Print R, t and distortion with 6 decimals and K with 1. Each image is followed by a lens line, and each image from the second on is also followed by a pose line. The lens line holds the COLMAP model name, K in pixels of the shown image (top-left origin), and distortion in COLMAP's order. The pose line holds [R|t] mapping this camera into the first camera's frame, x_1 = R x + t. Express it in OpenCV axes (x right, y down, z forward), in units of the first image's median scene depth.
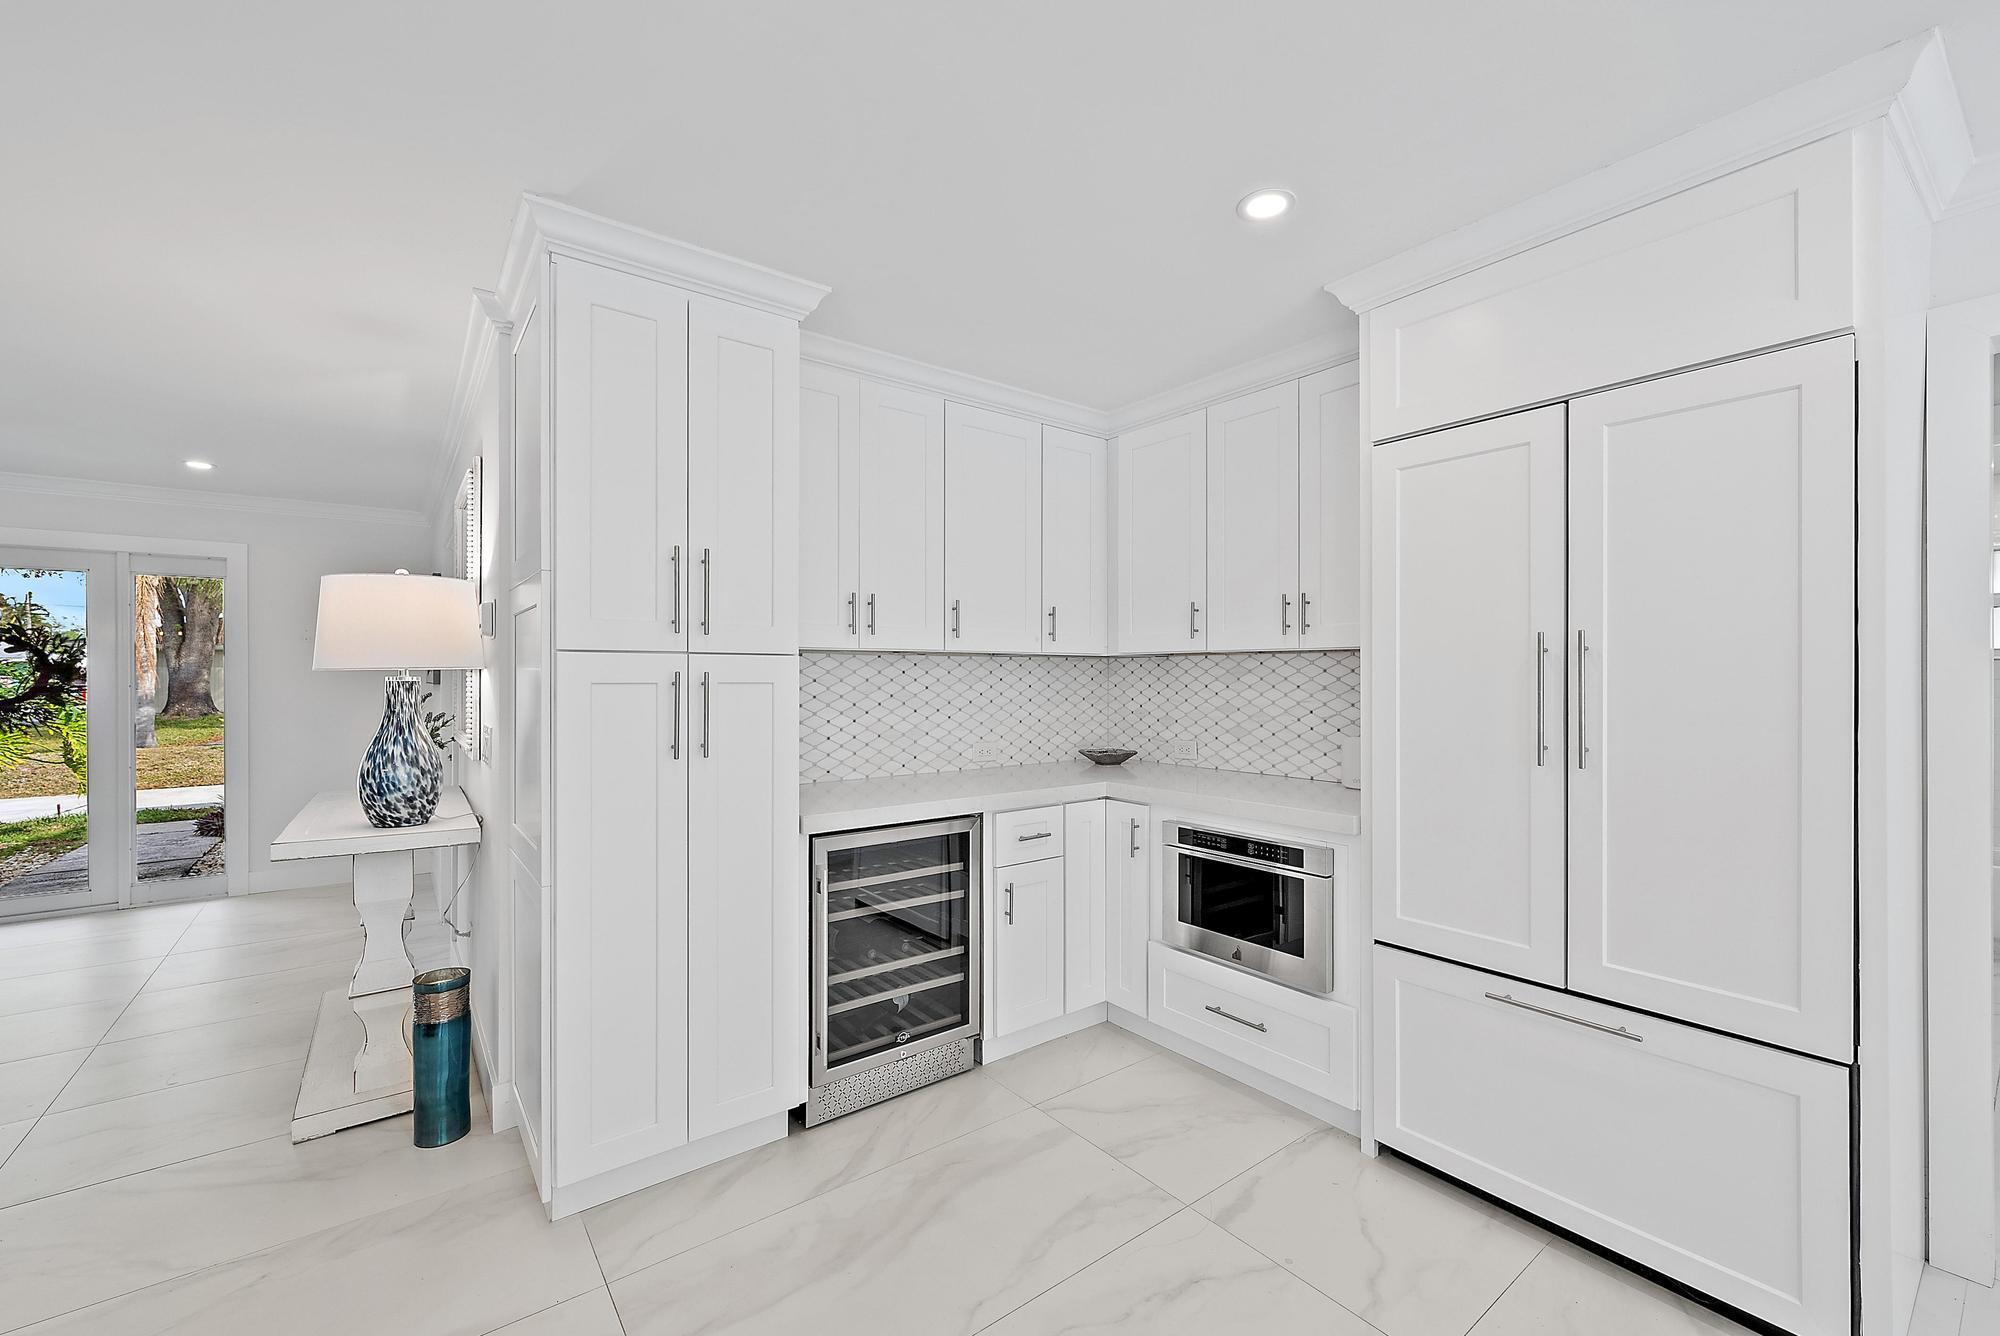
lens RADIAL K [[809.8, 0, 999.2], [0, 809.8, 675.3], [0, 0, 1]] dist [-0.000873, 0.000048]
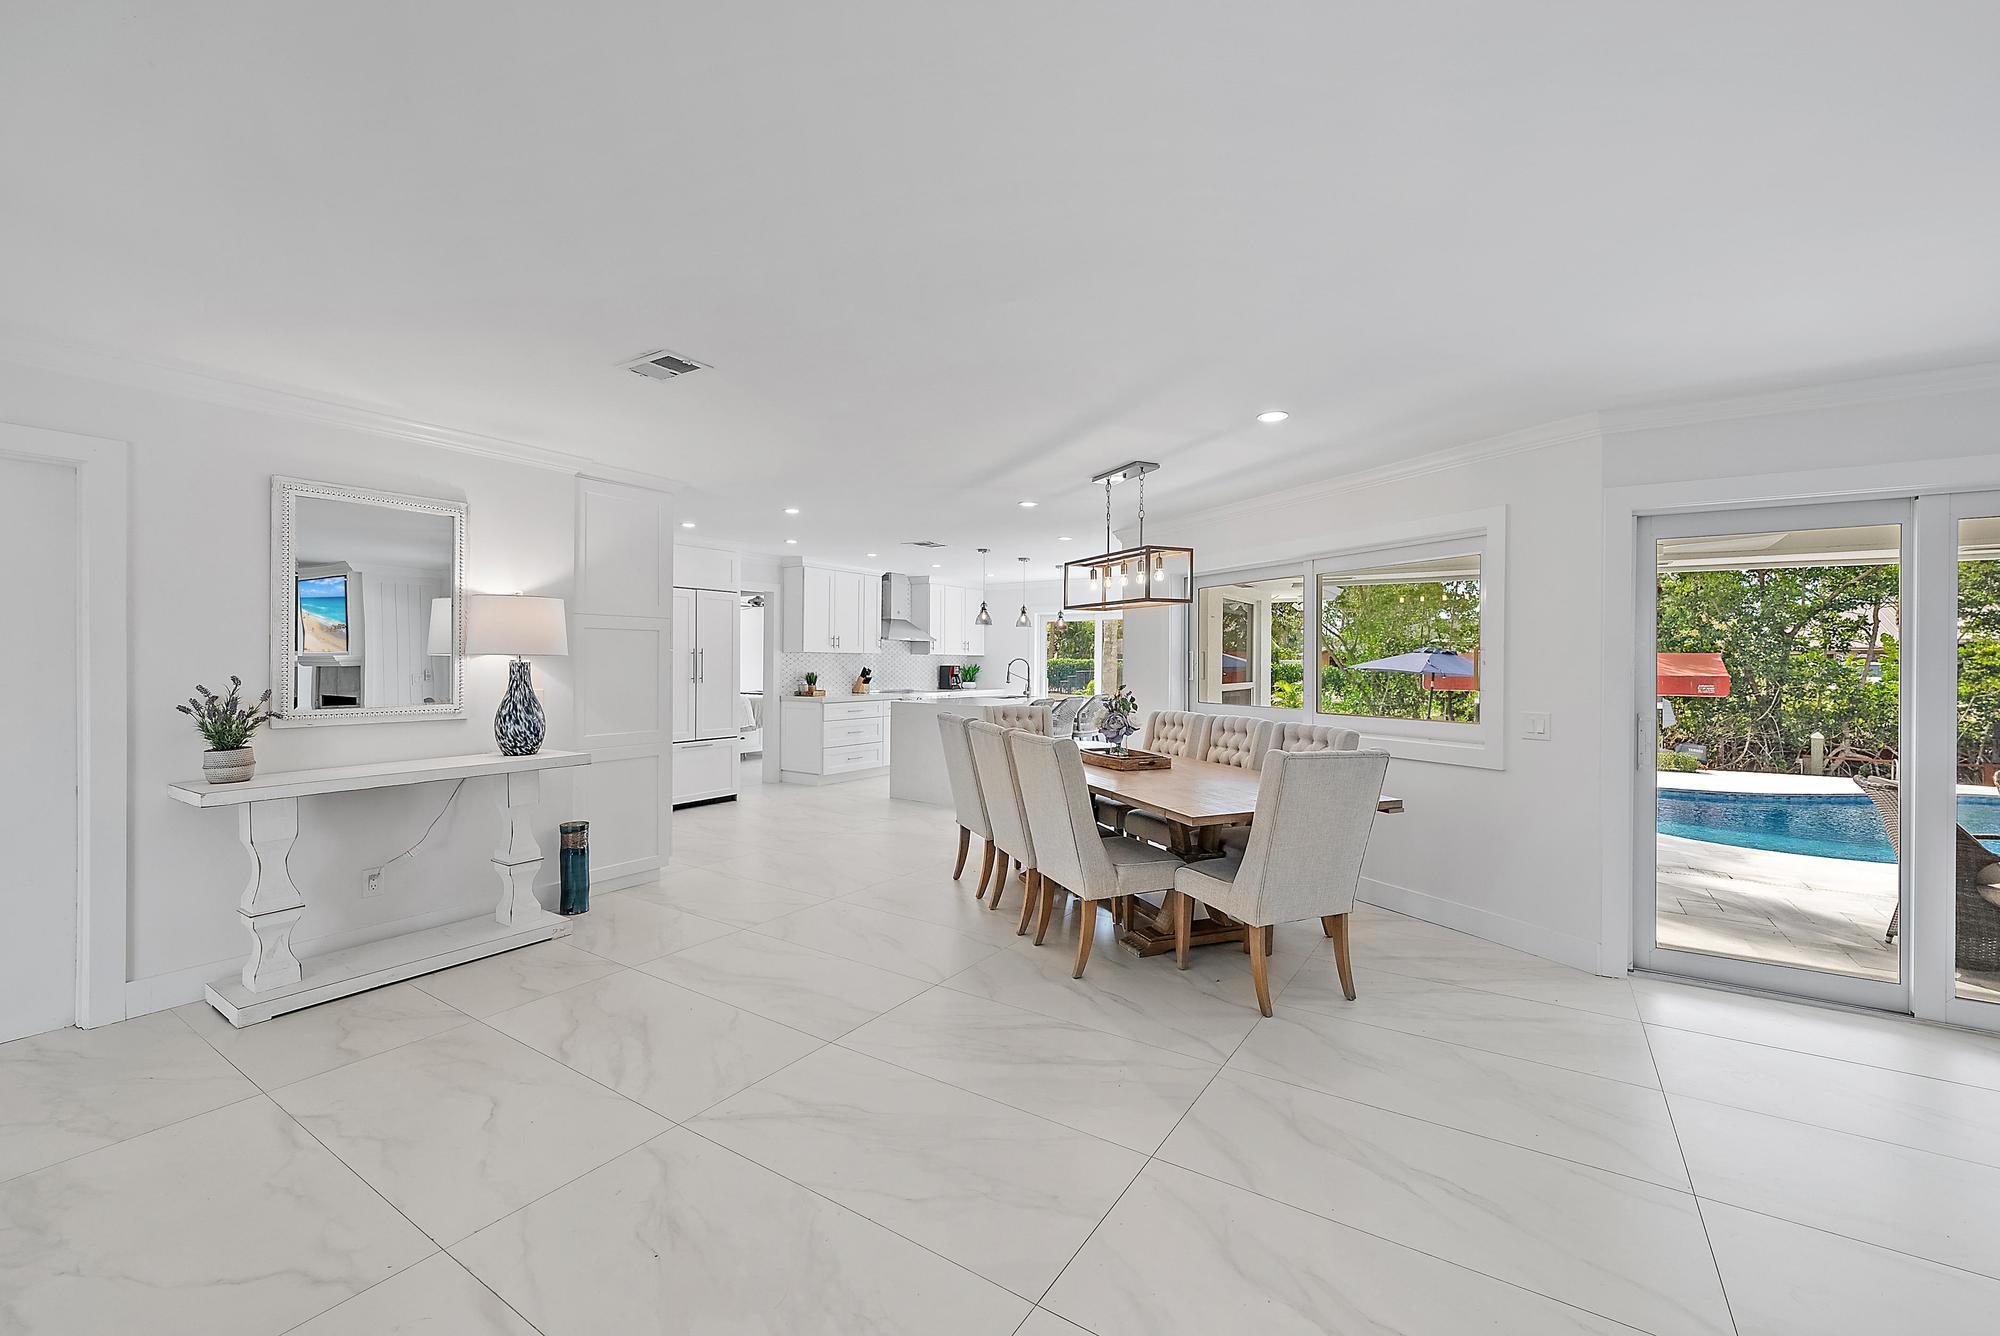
lens RADIAL K [[809.8, 0, 1006.5], [0, 809.8, 671.3], [0, 0, 1]] dist [-0.000873, 0.000048]
pose [[-0.342987, -0.011285, 0.939273, -2.383195], [-0.004765, 0.999936, 0.010274, 0.007600], [-0.939328, -0.000952, -0.343018, 0.636499]]
